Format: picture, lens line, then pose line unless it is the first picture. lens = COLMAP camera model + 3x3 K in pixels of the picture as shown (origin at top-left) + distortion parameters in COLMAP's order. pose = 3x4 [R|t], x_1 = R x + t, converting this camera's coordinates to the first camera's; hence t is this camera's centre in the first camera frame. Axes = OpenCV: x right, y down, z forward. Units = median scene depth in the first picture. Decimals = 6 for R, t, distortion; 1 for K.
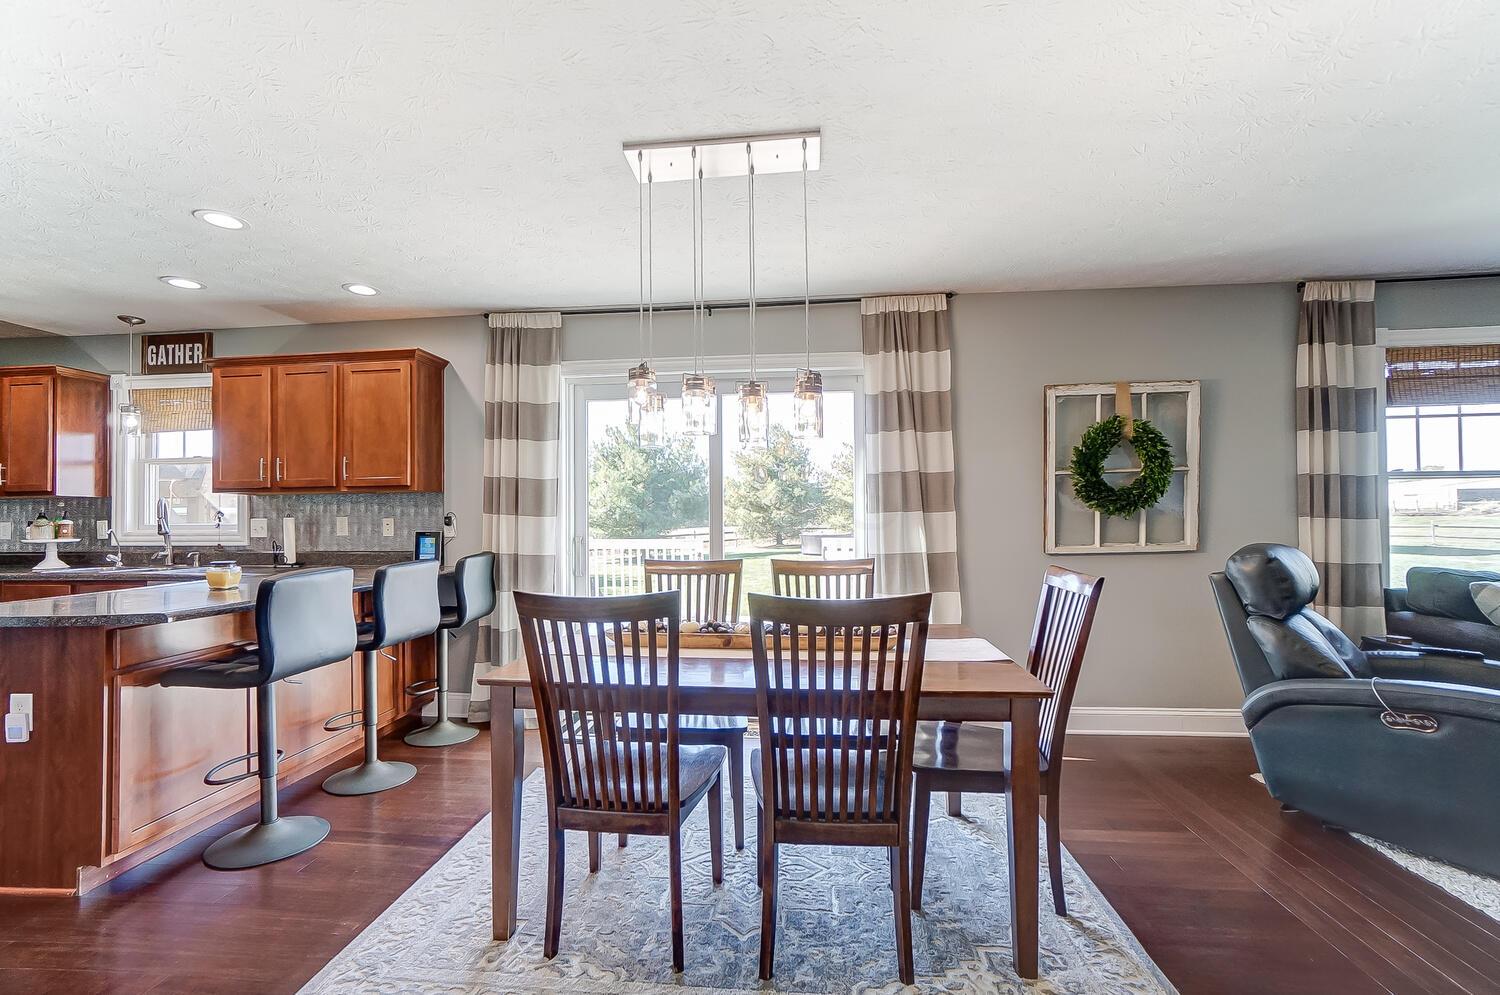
lens RADIAL K [[657.9, 0, 723.1], [0, 657.9, 498.9], [0, 0, 1]] dist [-0.054578, 0.023159]
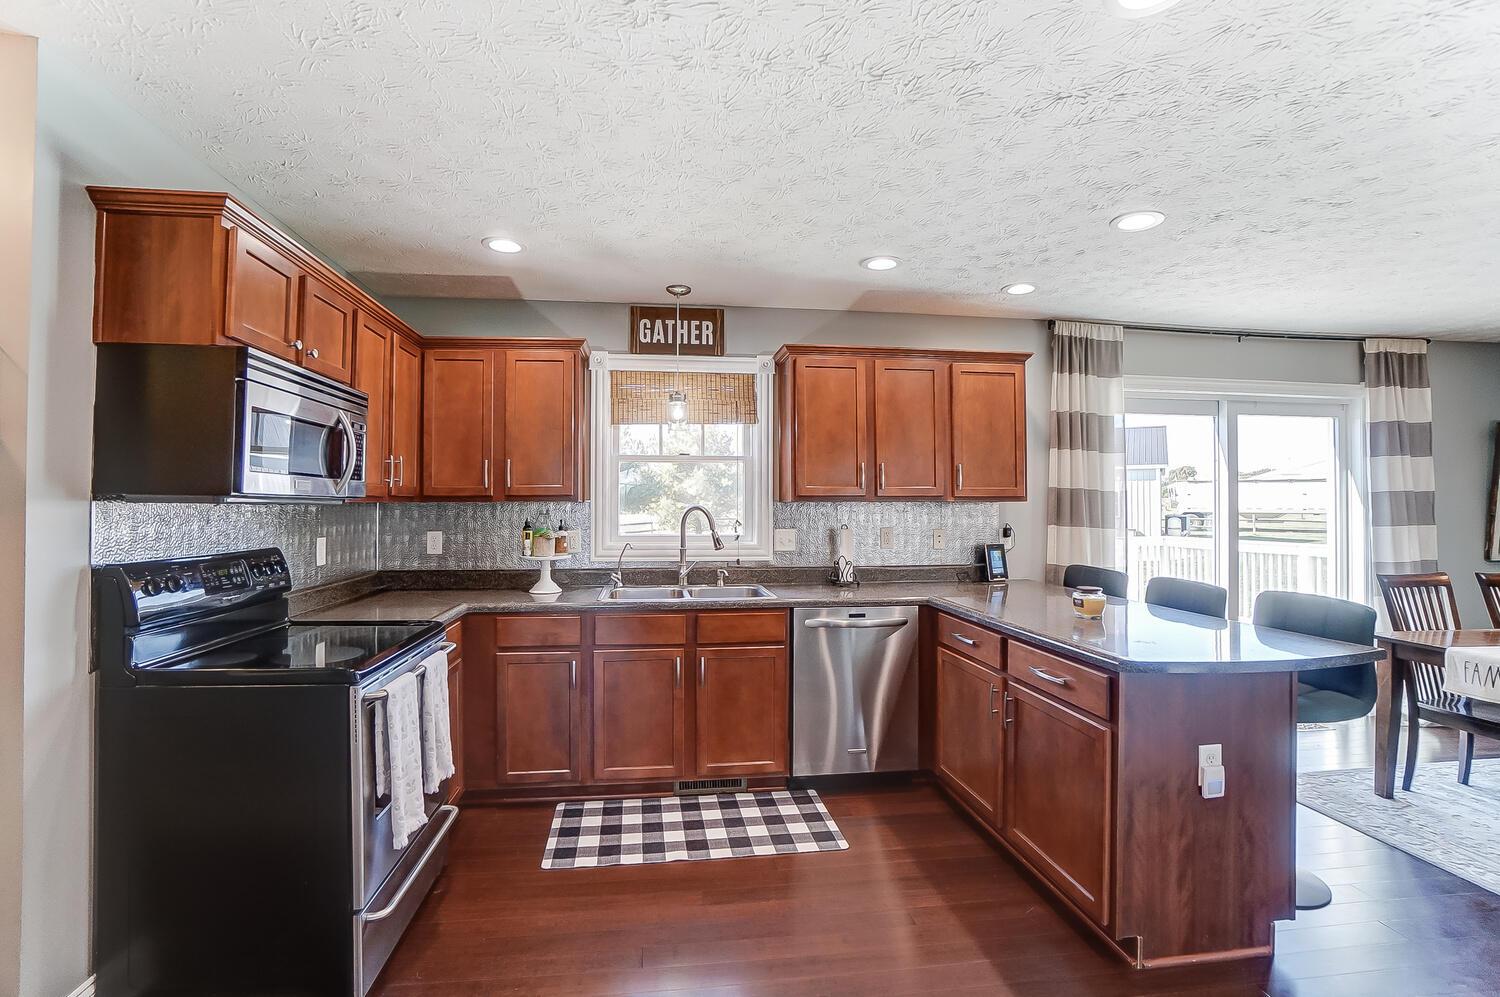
lens RADIAL K [[674.9, 0, 743.1], [0, 674.9, 493.8], [0, 0, 1]] dist [-0.066175, 0.026360]
pose [[0.973113, 0.013263, 0.229944, -1.035985], [-0.015440, 0.999851, 0.007668, -0.024795], [-0.229808, -0.011012, 0.973174, 0.134161]]
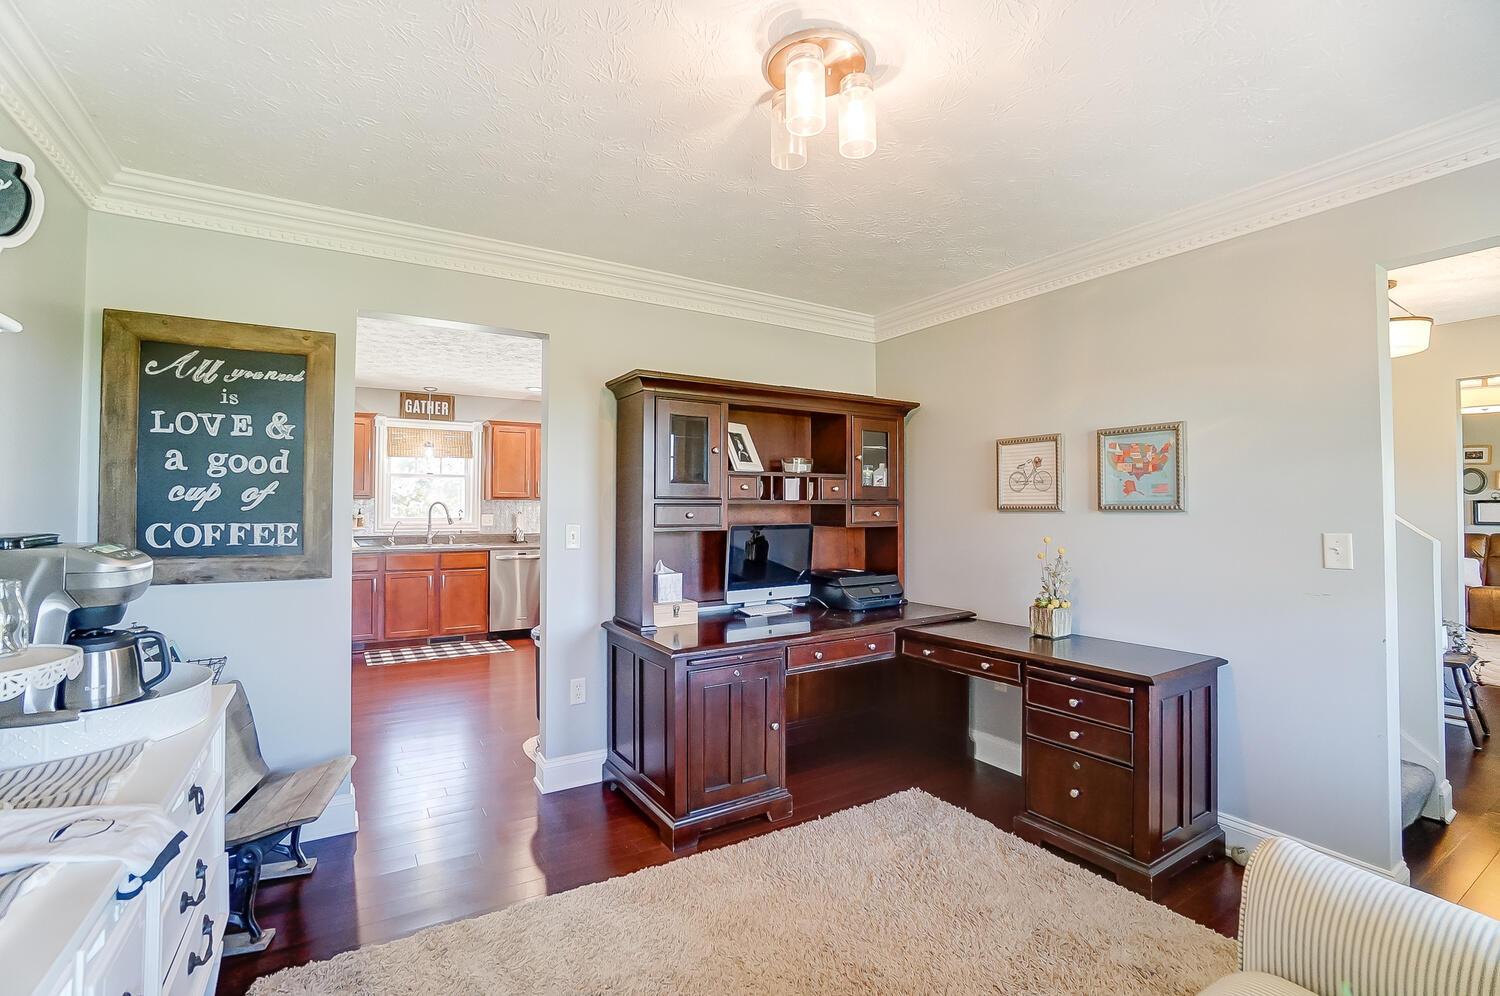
lens RADIAL K [[674.9, 0, 743.1], [0, 674.9, 493.3], [0, 0, 1]] dist [-0.066175, 0.026360]
pose [[0.798586, 0.025141, 0.601355, -1.286171], [-0.024690, 0.999655, -0.009005, -0.025944], [-0.601374, -0.007656, 0.798931, -0.780349]]
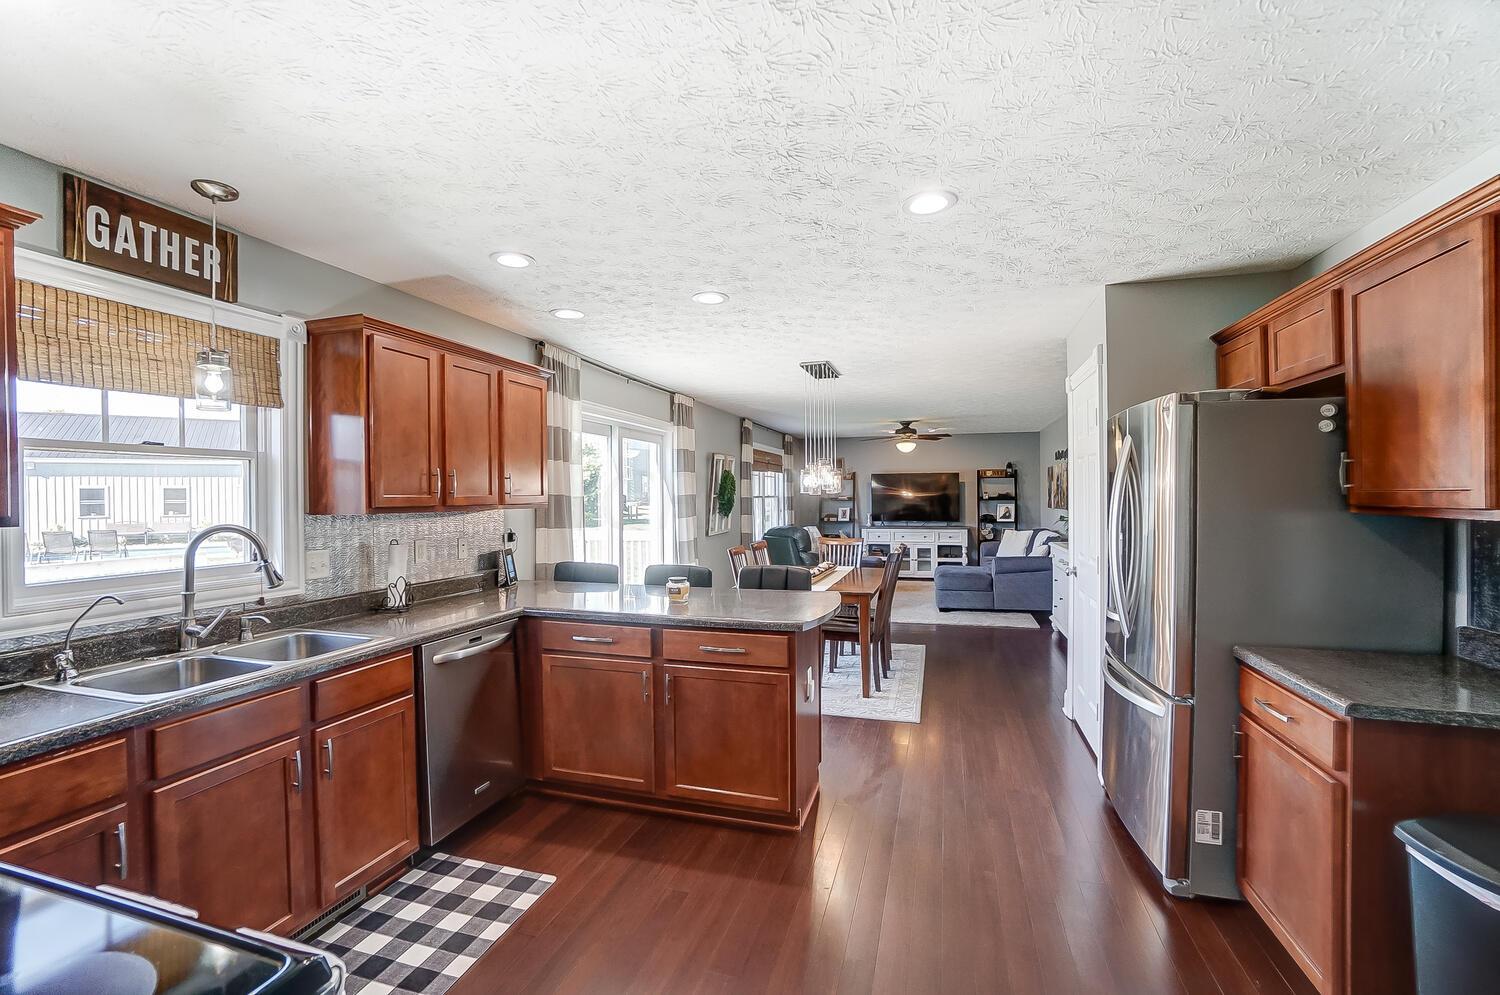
lens RADIAL K [[657.9, 0, 723.1], [0, 657.9, 498.9], [0, 0, 1]] dist [-0.054578, 0.023159]
pose [[0.218588, 0.001291, 0.975816, -1.344454], [-0.019204, 0.999811, 0.002979, -0.034528], [-0.975628, -0.019390, 0.218572, 0.467902]]
